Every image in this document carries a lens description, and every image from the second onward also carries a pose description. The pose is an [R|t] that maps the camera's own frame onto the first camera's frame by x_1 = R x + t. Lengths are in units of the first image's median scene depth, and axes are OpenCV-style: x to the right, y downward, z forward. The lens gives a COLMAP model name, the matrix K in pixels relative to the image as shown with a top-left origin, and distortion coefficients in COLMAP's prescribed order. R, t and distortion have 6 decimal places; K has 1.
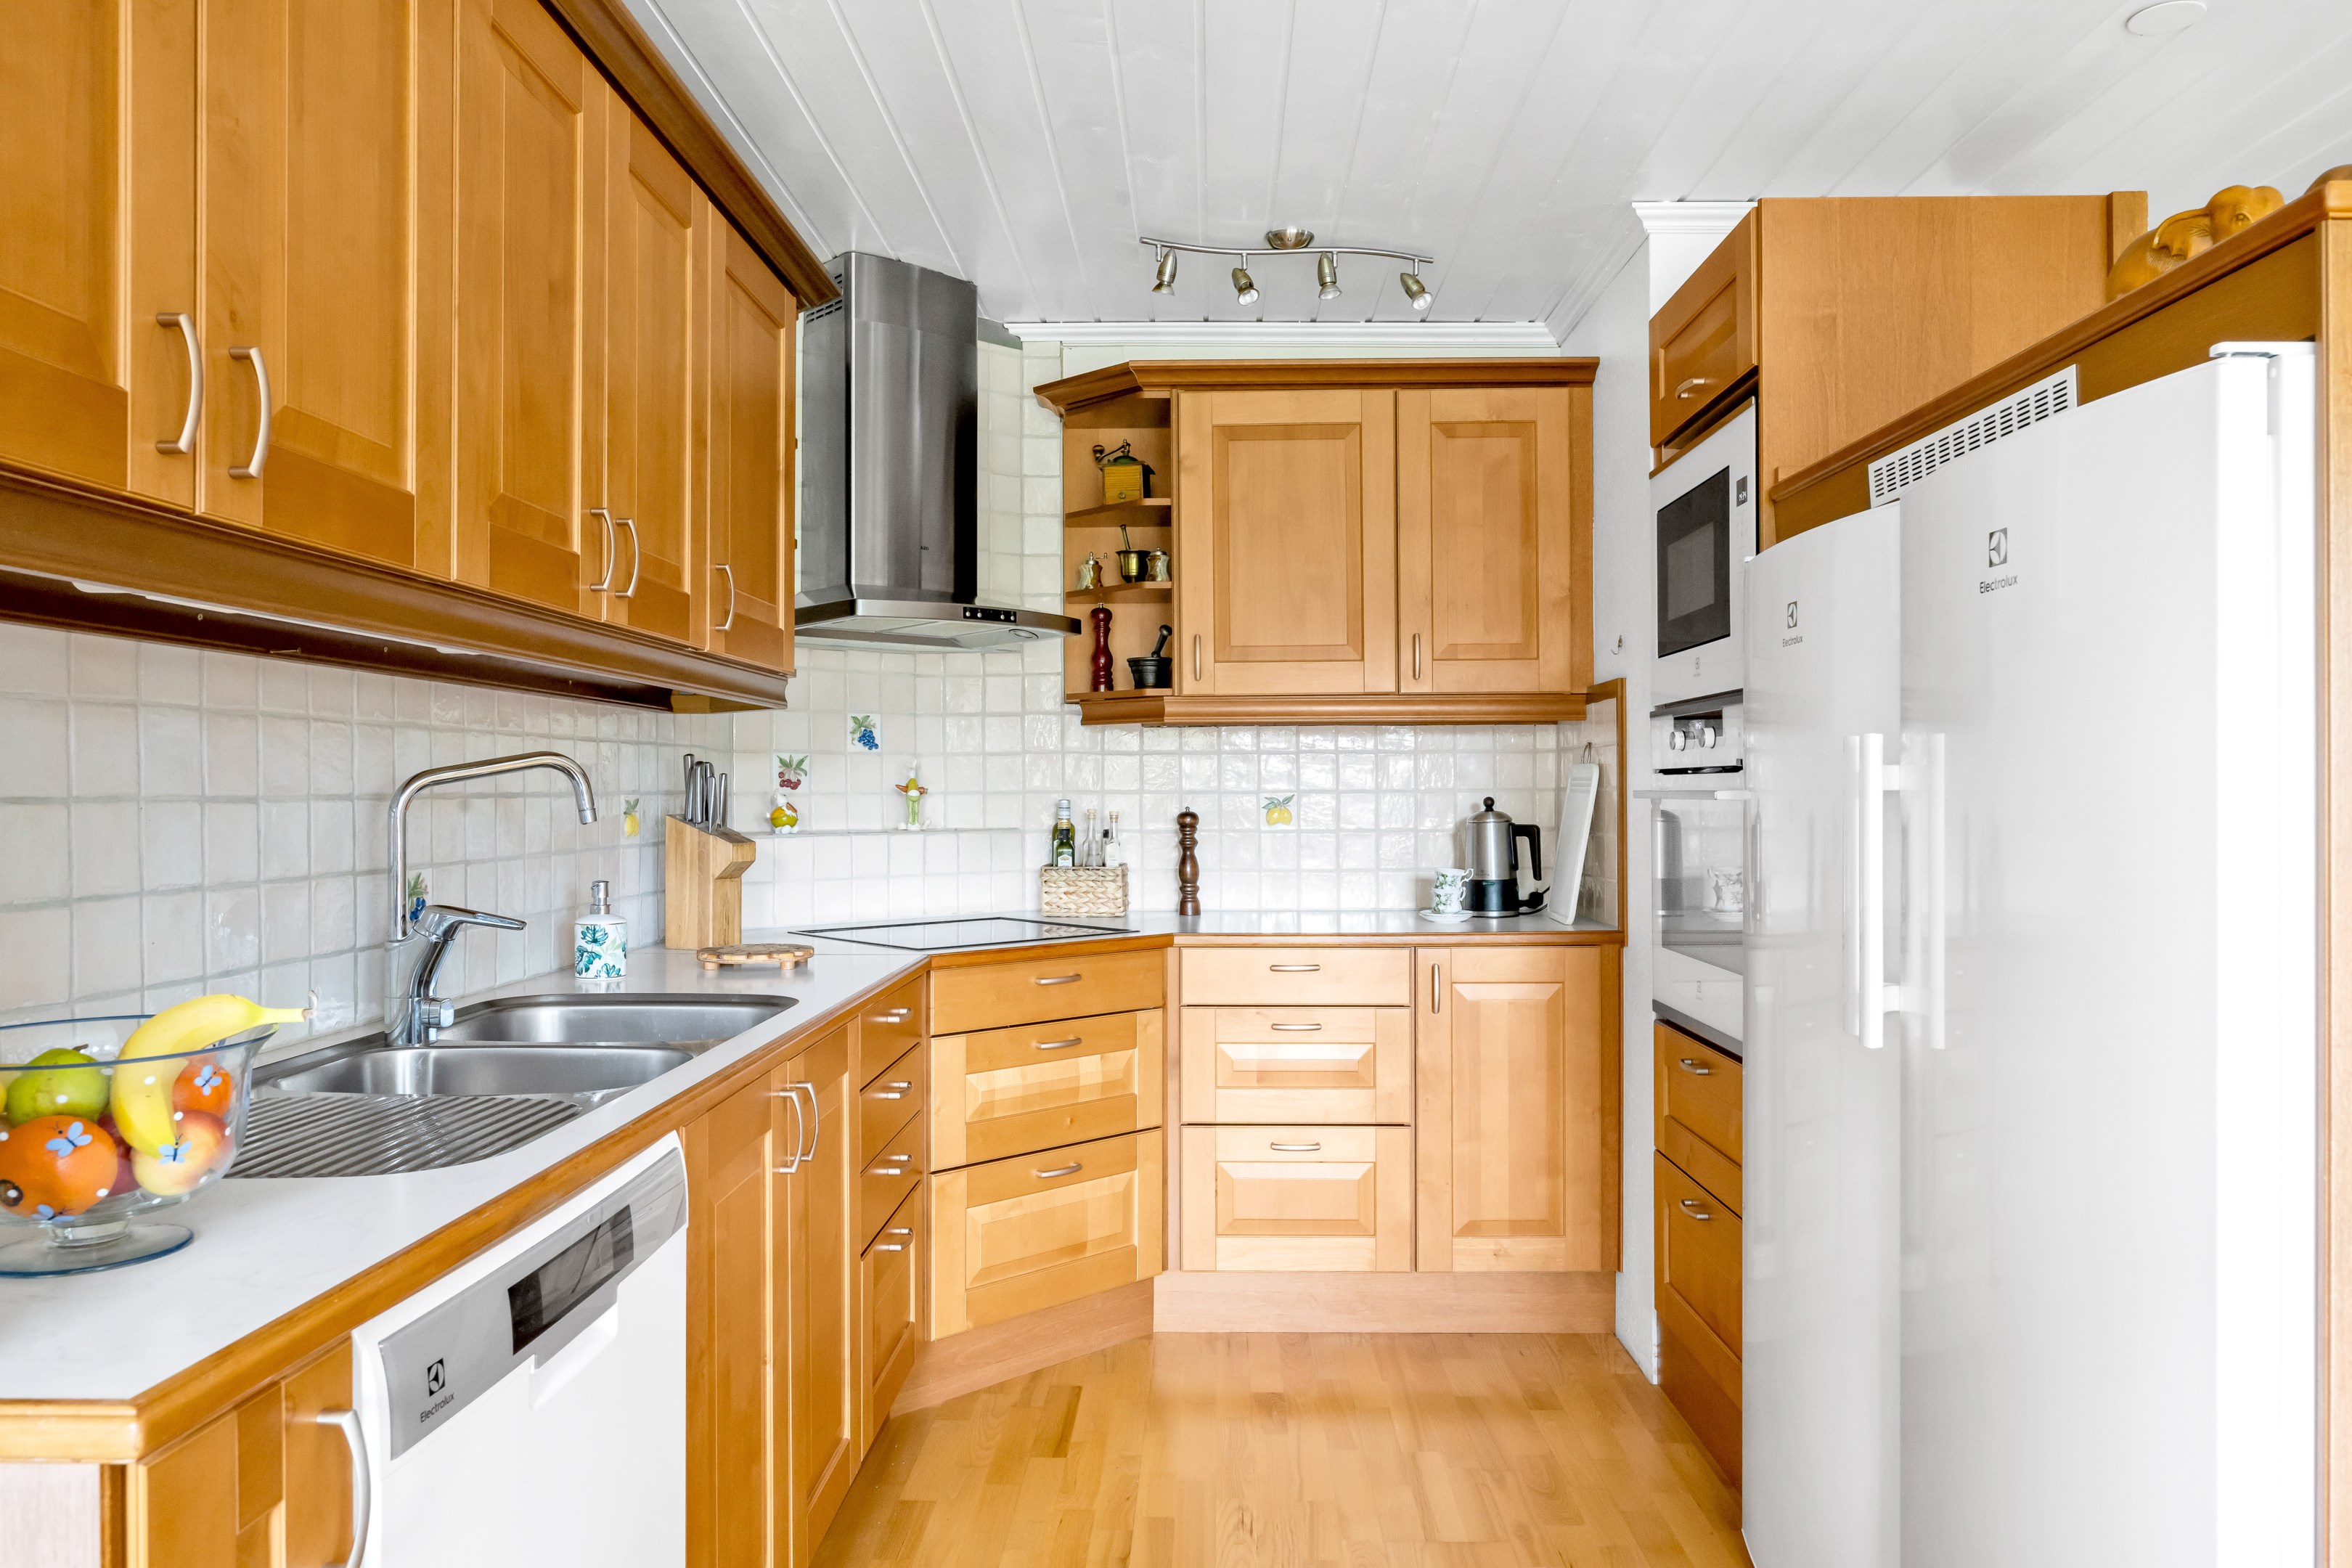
lens RADIAL K [[1561.7, 0, 1168.0], [0, 1561.7, 792.9], [0, 0, 1]] dist [-0.012978, 0.008442]
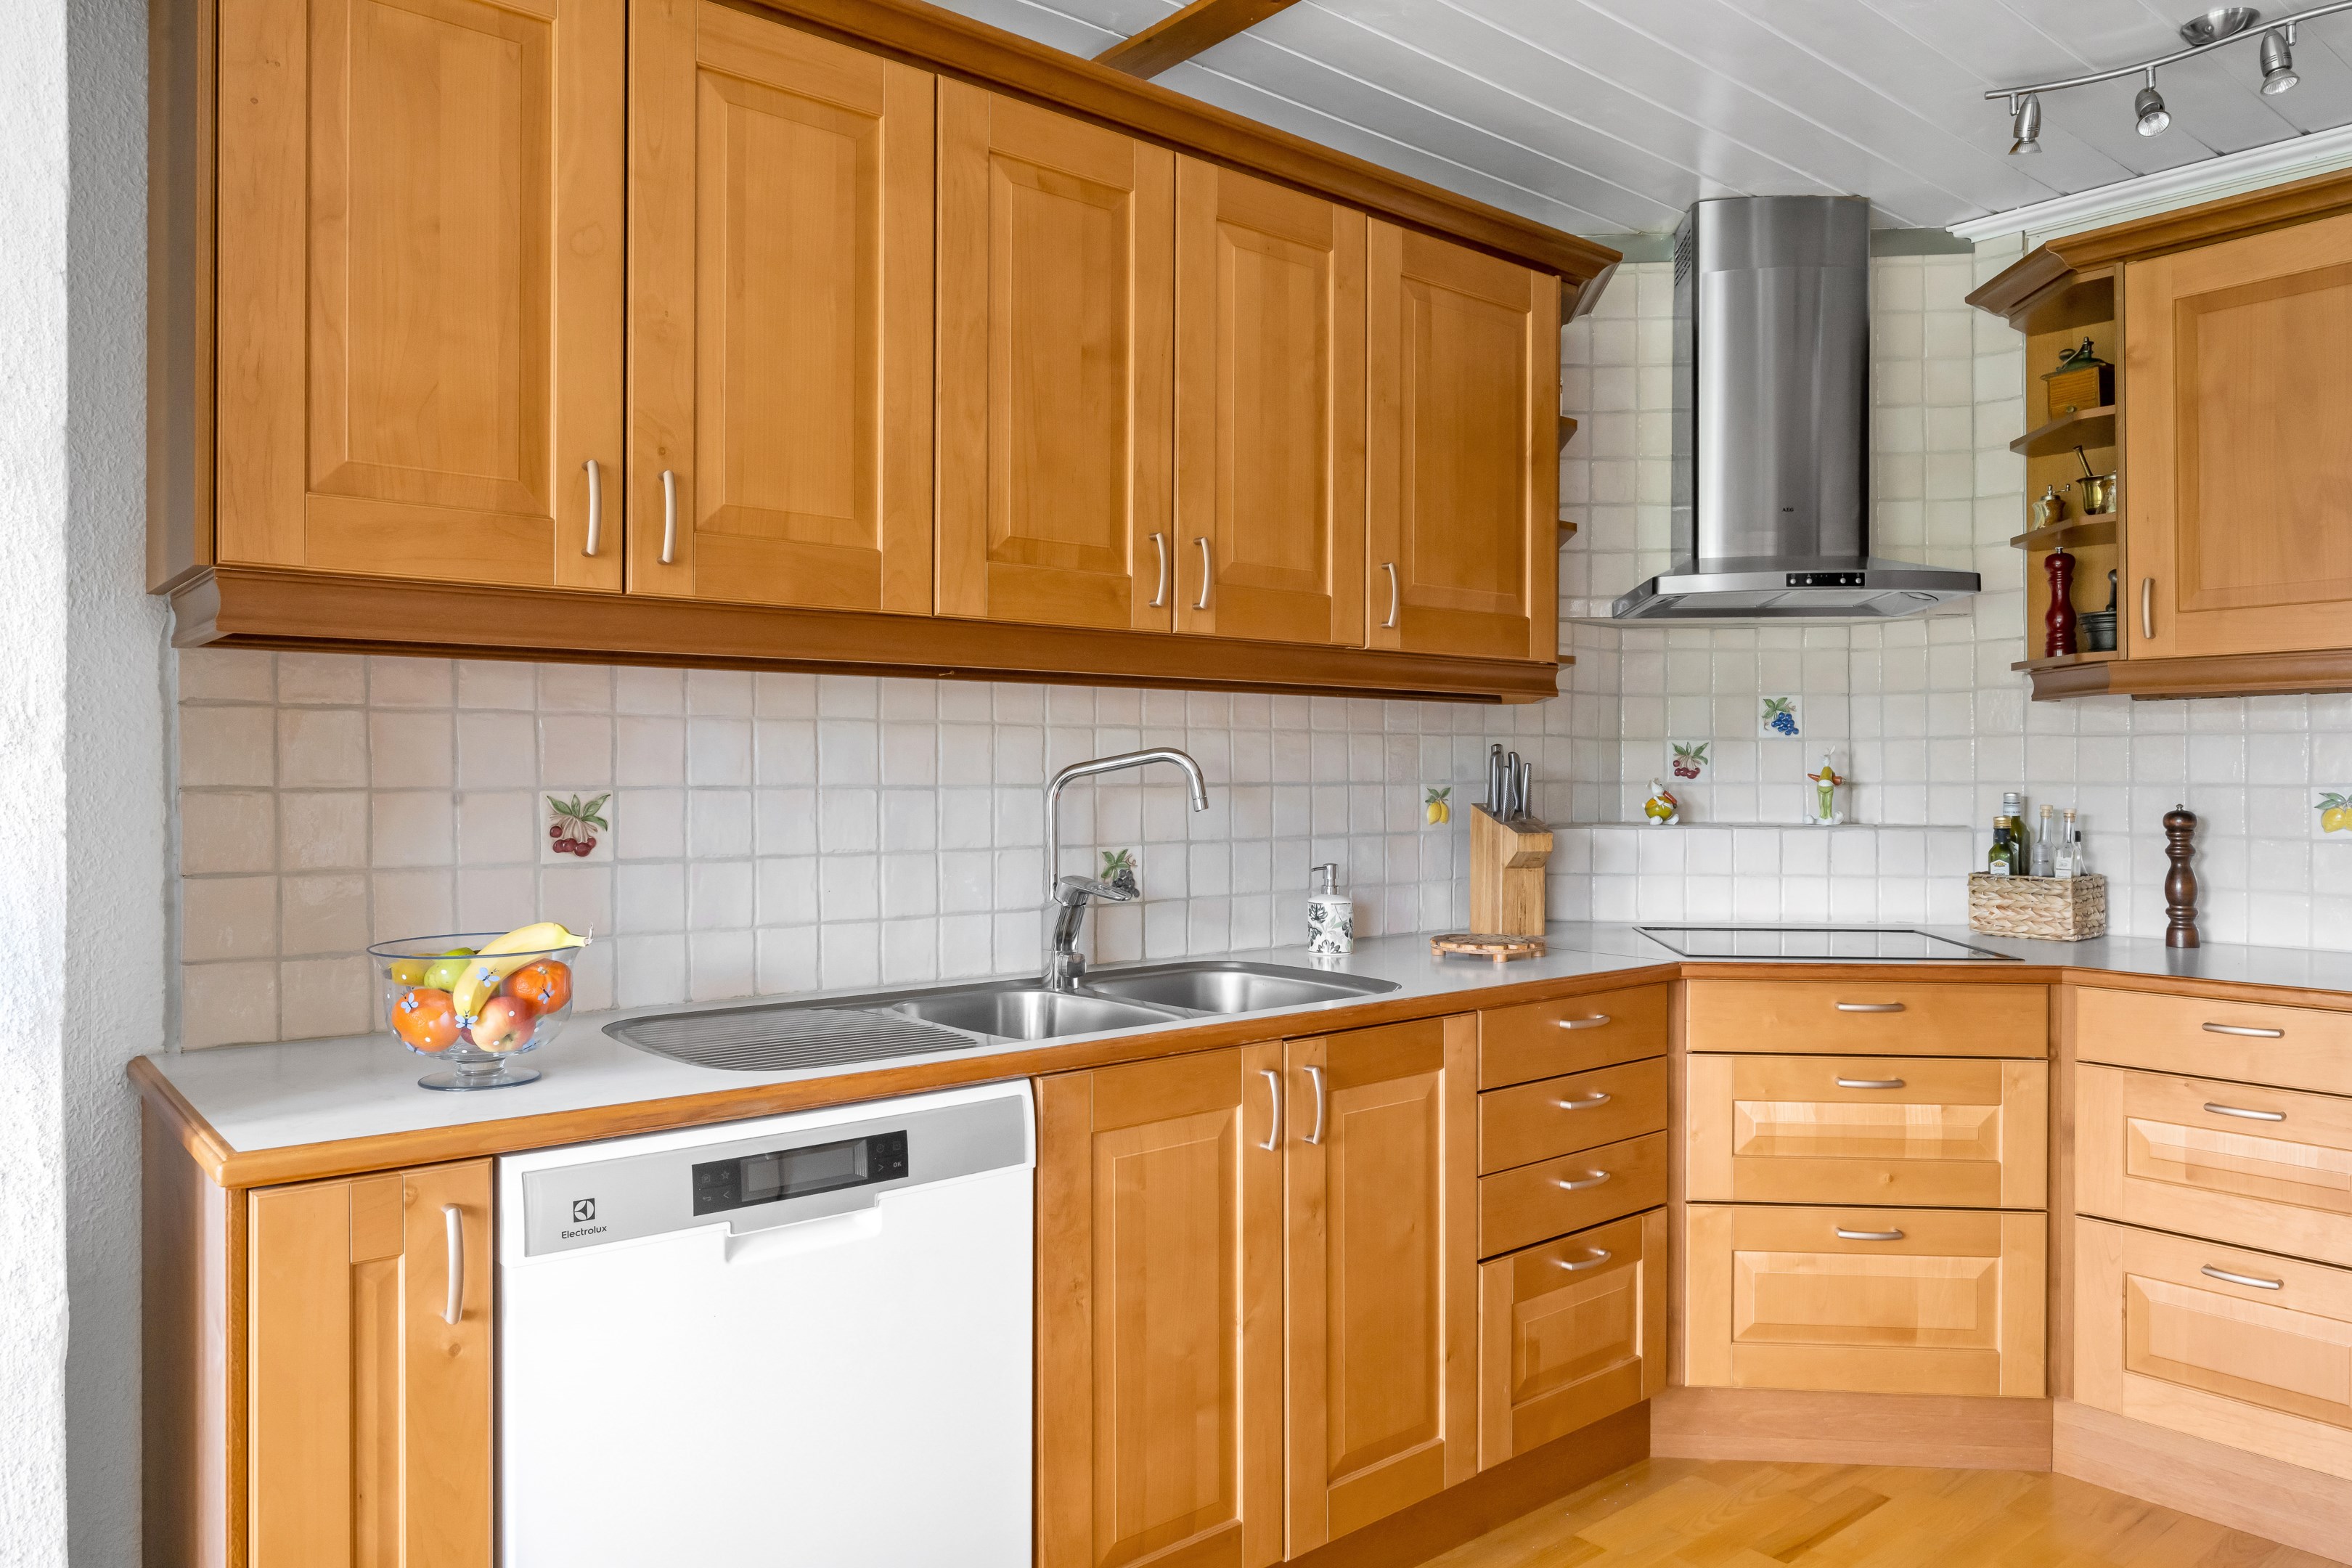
lens RADIAL K [[1561.7, 0, 1168.8], [0, 1561.7, 774.2], [0, 0, 1]] dist [-0.012978, 0.008442]
pose [[0.662459, 0.003804, -0.749088, 0.292294], [-0.004256, 0.999990, 0.001315, -0.005251], [0.749086, 0.002317, 0.662469, 0.151327]]
